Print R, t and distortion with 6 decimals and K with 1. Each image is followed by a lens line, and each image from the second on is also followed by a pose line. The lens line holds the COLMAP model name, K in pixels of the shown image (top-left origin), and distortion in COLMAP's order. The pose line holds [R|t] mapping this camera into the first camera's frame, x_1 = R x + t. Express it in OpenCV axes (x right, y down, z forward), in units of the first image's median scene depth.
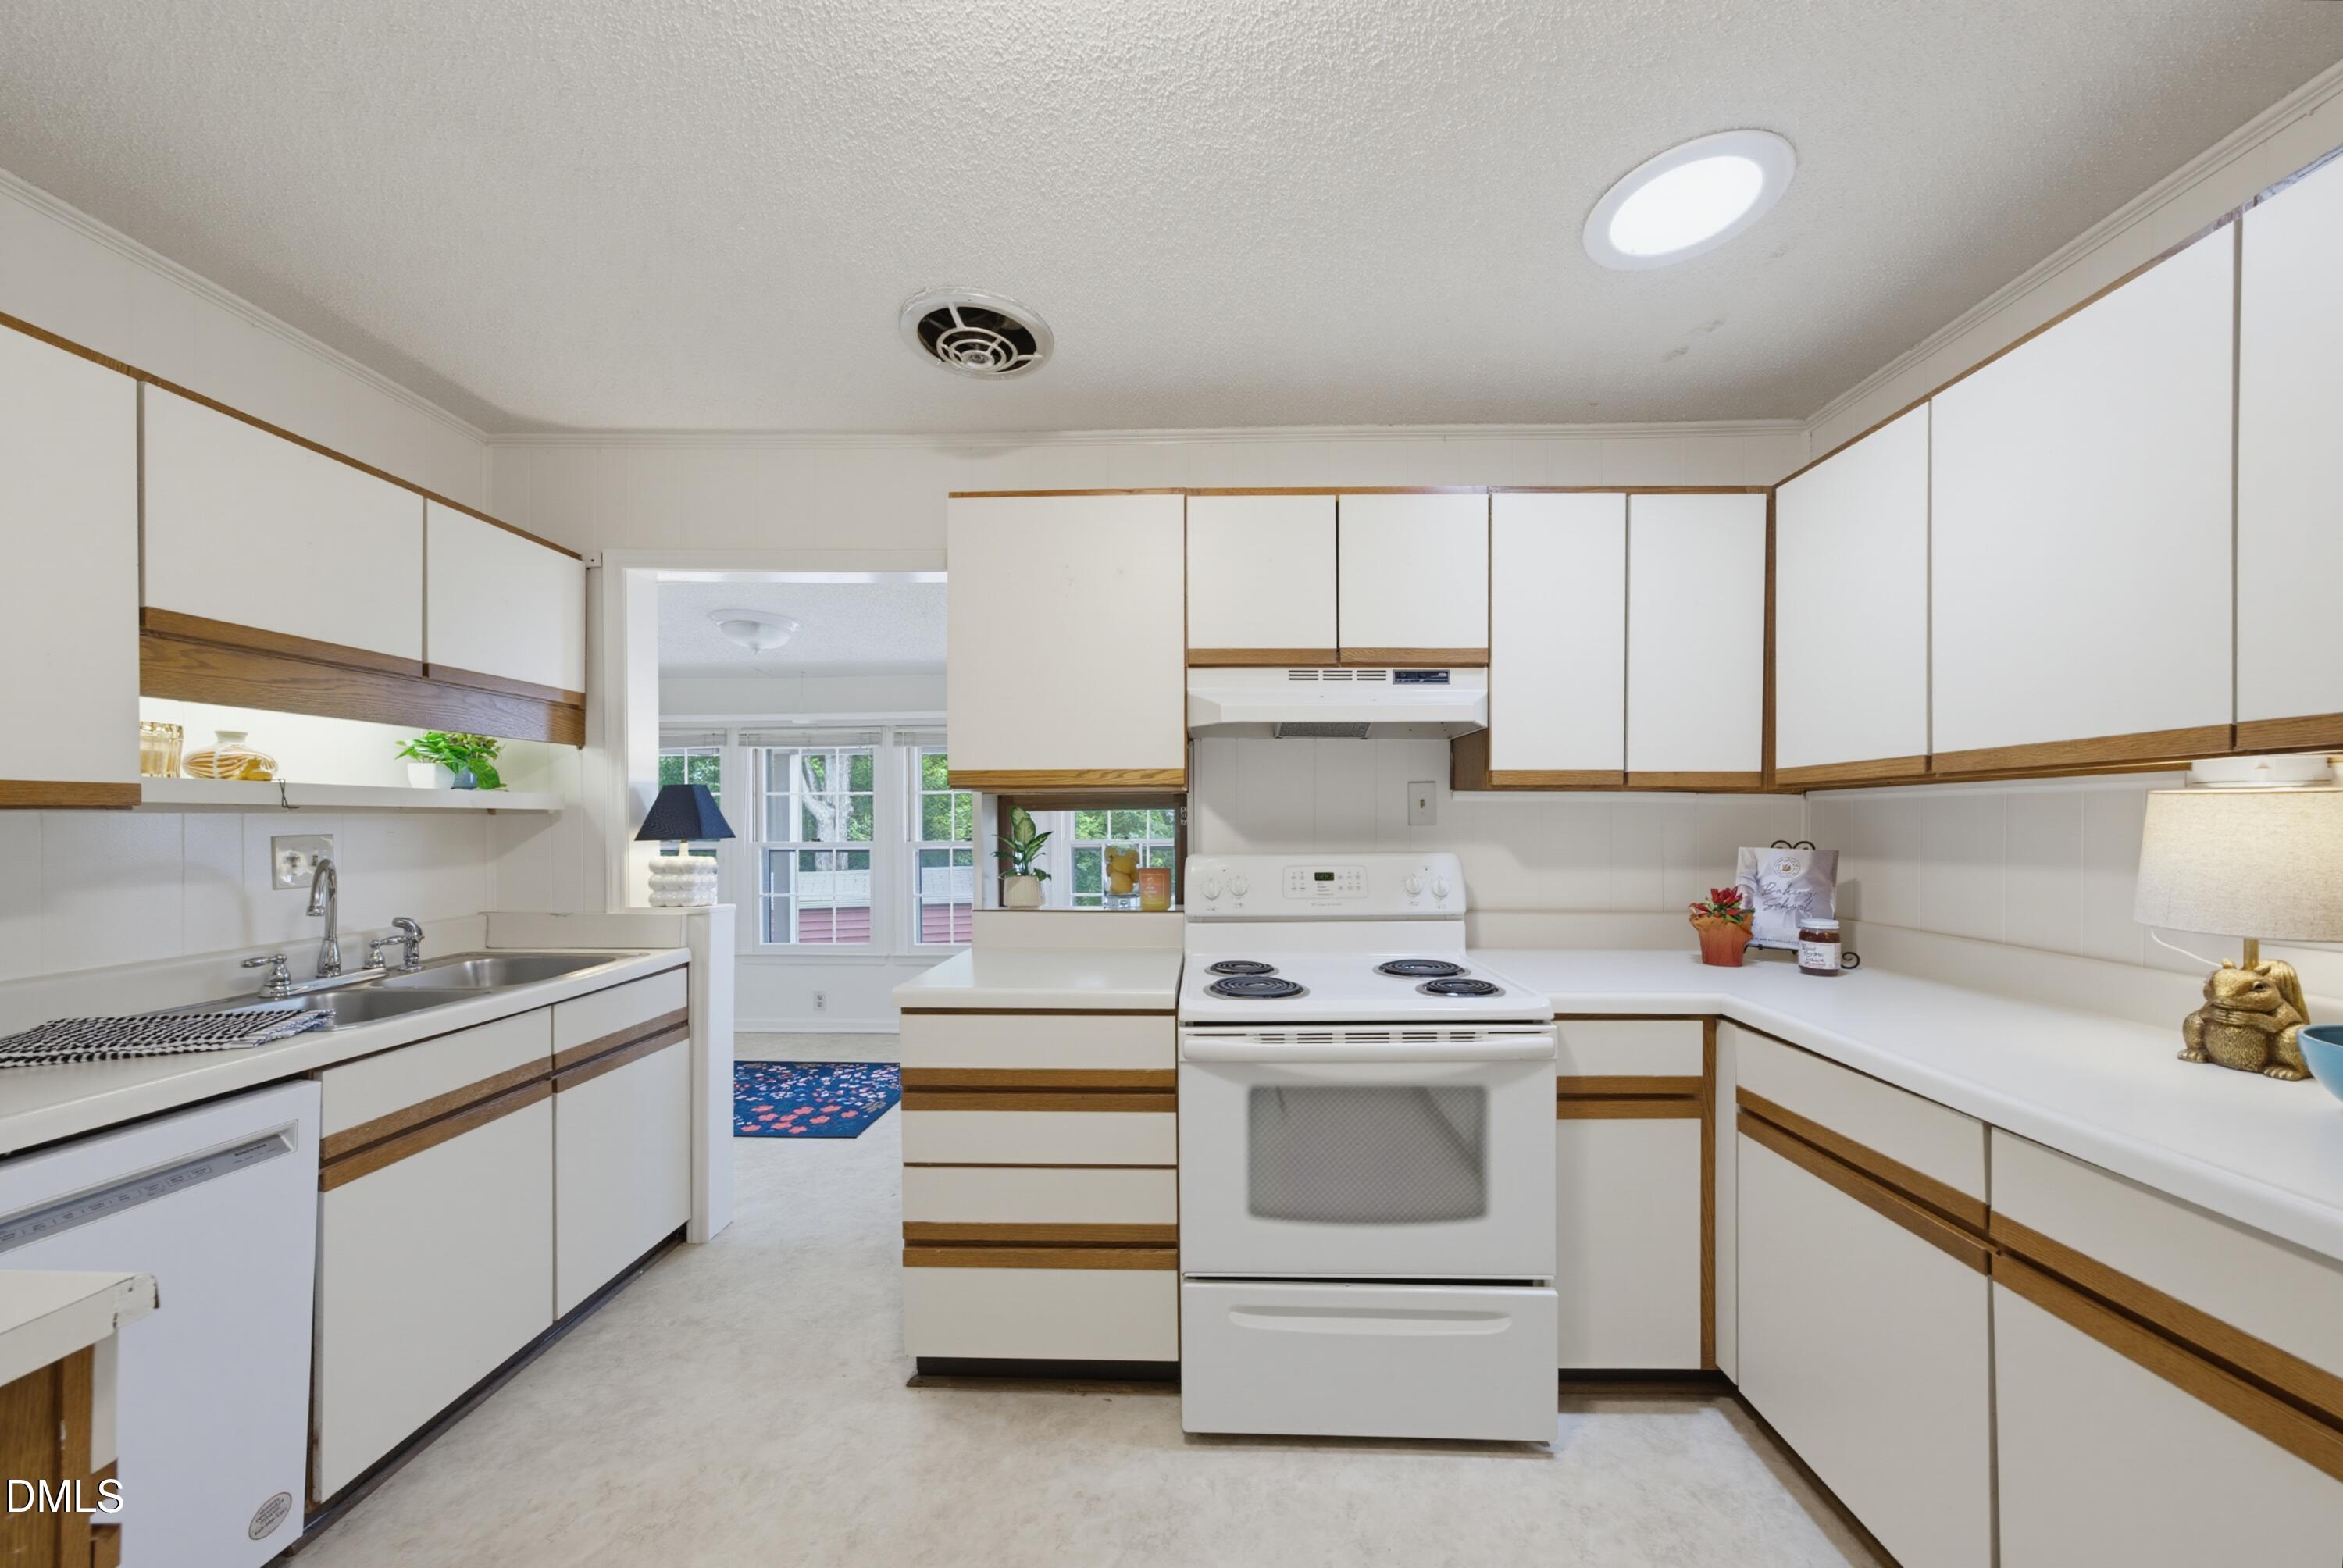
lens RADIAL K [[809.8, 0, 1171.2], [0, 809.8, 827.1], [0, 0, 1]] dist [-0.013877, 0.003782]
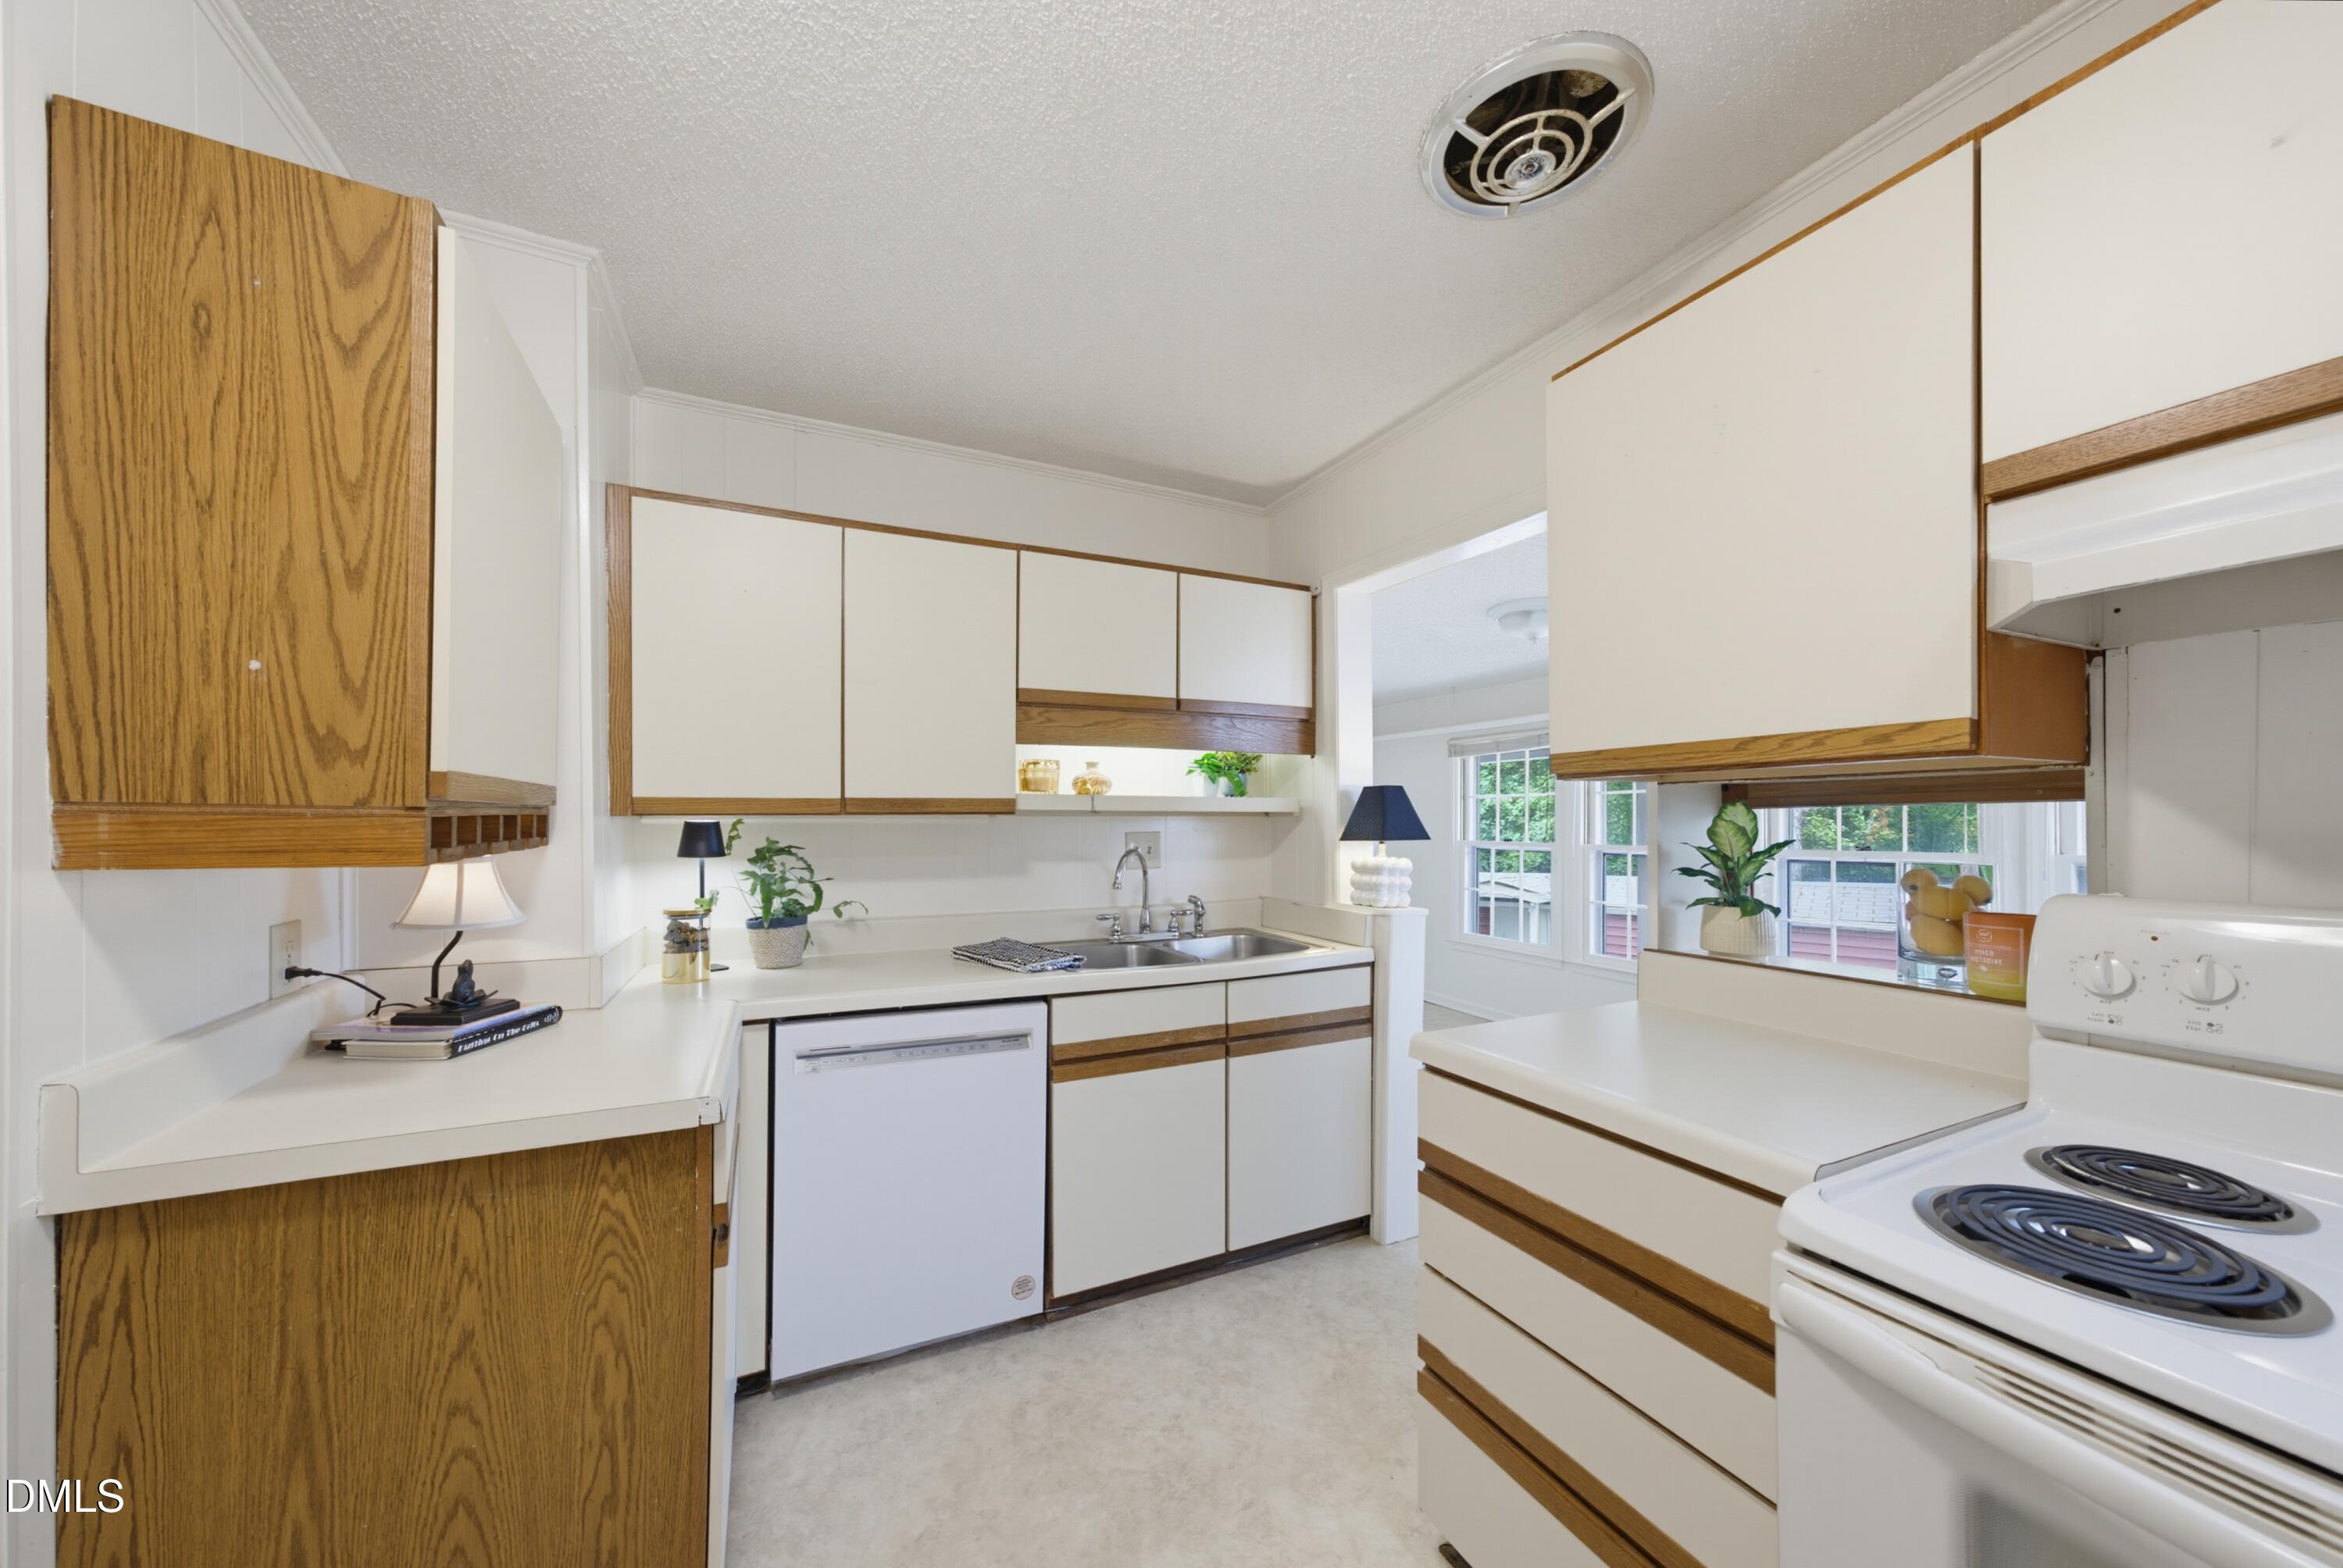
lens RADIAL K [[809.8, 0, 1178.0], [0, 809.8, 826.9], [0, 0, 1]] dist [-0.013877, 0.003782]
pose [[0.477006, 0.006989, -0.878872, 0.215622], [-0.008764, 0.999956, 0.003195, -0.003938], [0.878857, 0.006178, 0.477046, 0.365198]]
